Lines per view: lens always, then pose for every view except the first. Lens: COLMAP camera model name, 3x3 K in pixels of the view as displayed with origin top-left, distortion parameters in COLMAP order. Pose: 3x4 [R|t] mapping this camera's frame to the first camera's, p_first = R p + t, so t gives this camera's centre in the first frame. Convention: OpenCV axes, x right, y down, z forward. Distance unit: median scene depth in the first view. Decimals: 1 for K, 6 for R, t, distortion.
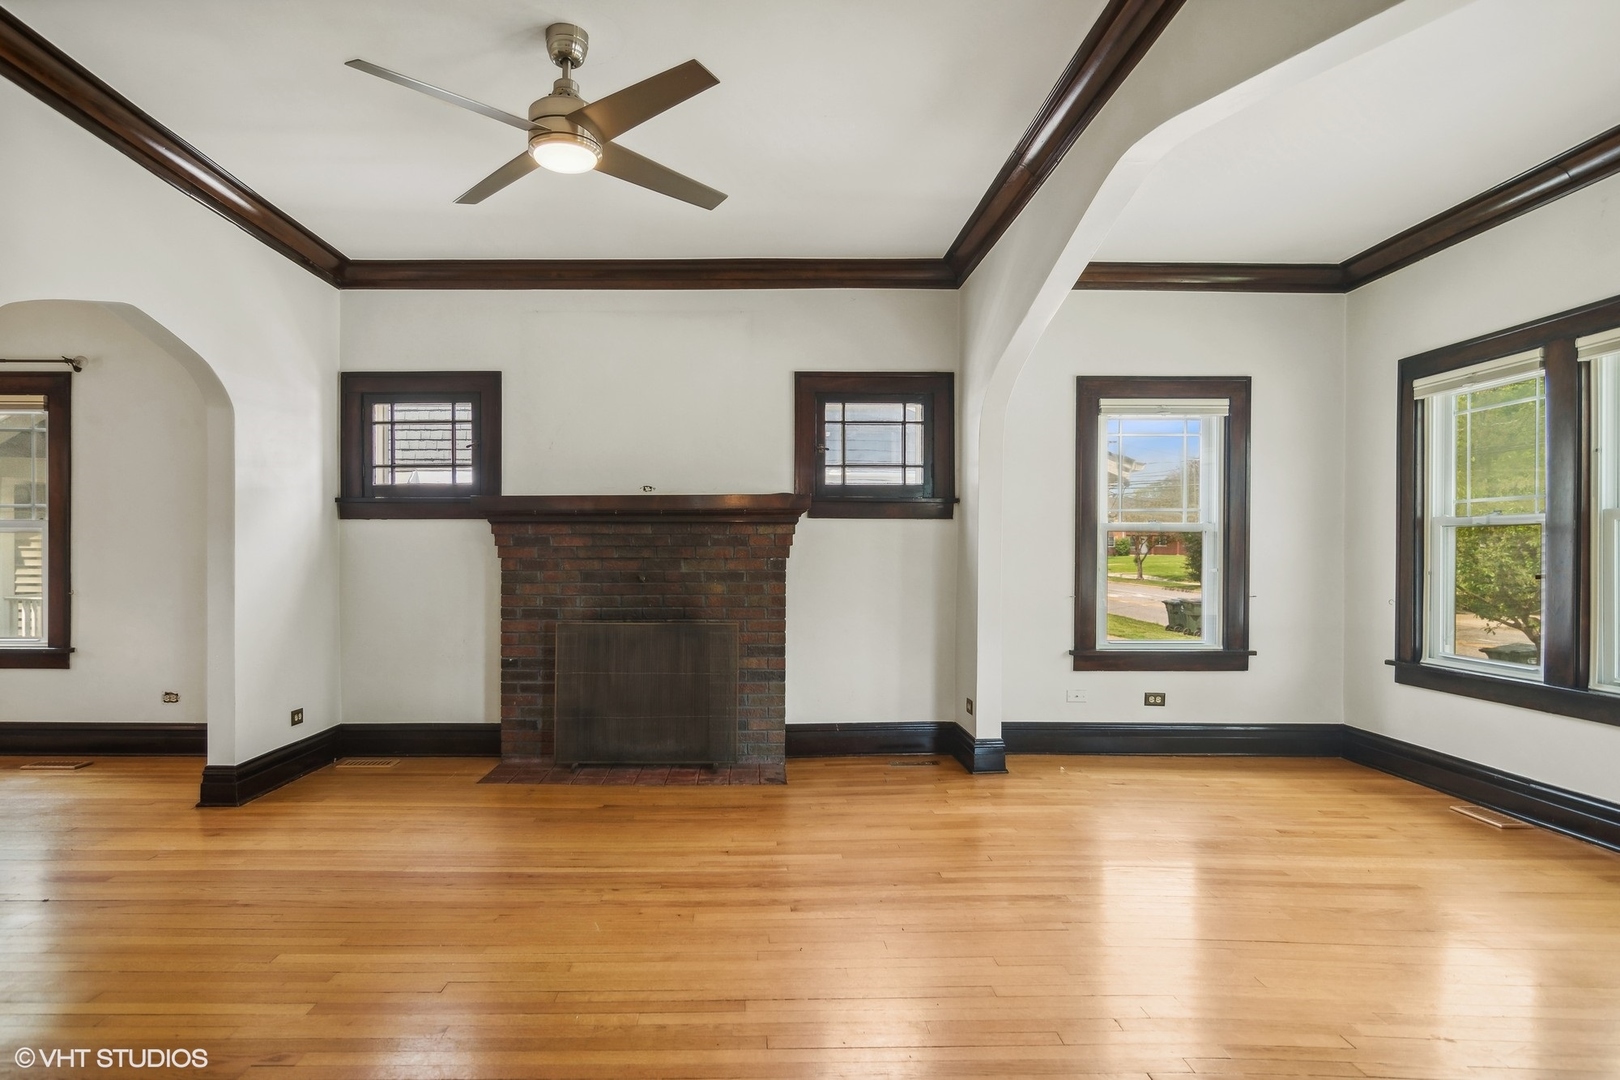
lens RADIAL K [[900.2, 0, 765.9], [0, 900.2, 559.7], [0, 0, 1]] dist [-0.002409, -0.001278]
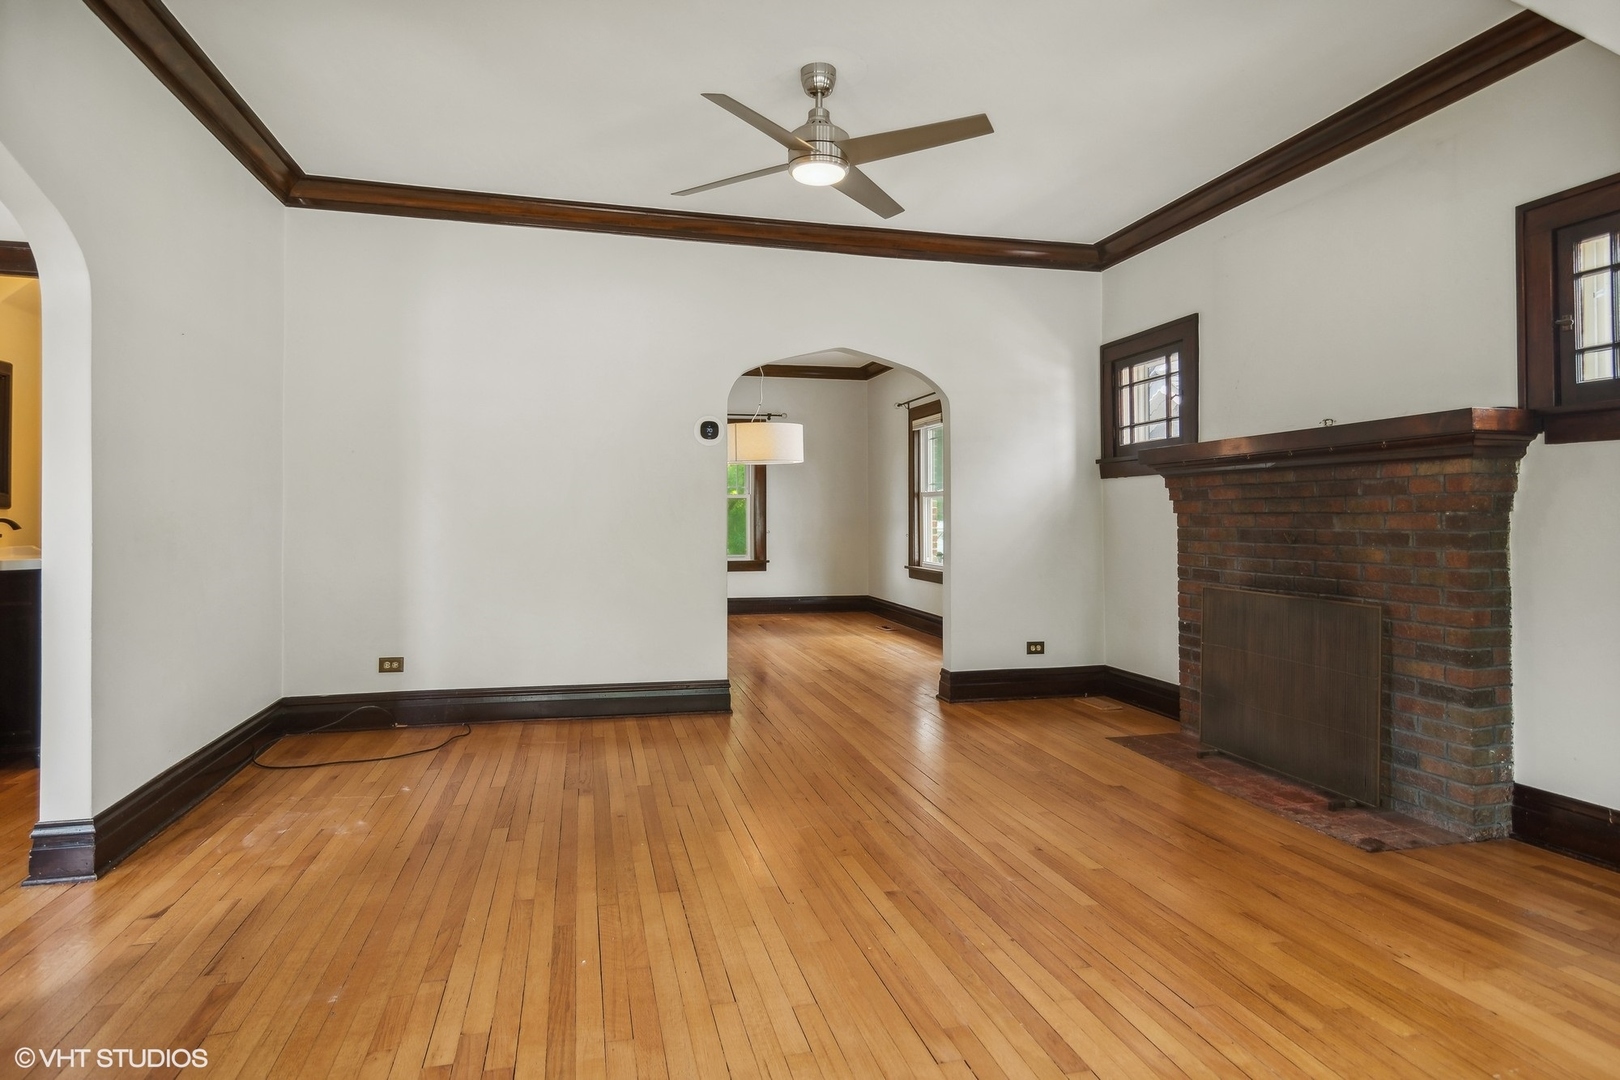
lens RADIAL K [[891.8, 0, 810.5], [0, 891.8, 504.9], [0, 0, 1]] dist [0.000206, 0.000231]
pose [[0.237801, -0.012582, -0.971232, 0.519157], [-0.003010, 0.999902, -0.013690, 0.003286], [0.971309, 0.006179, 0.237740, 0.404481]]
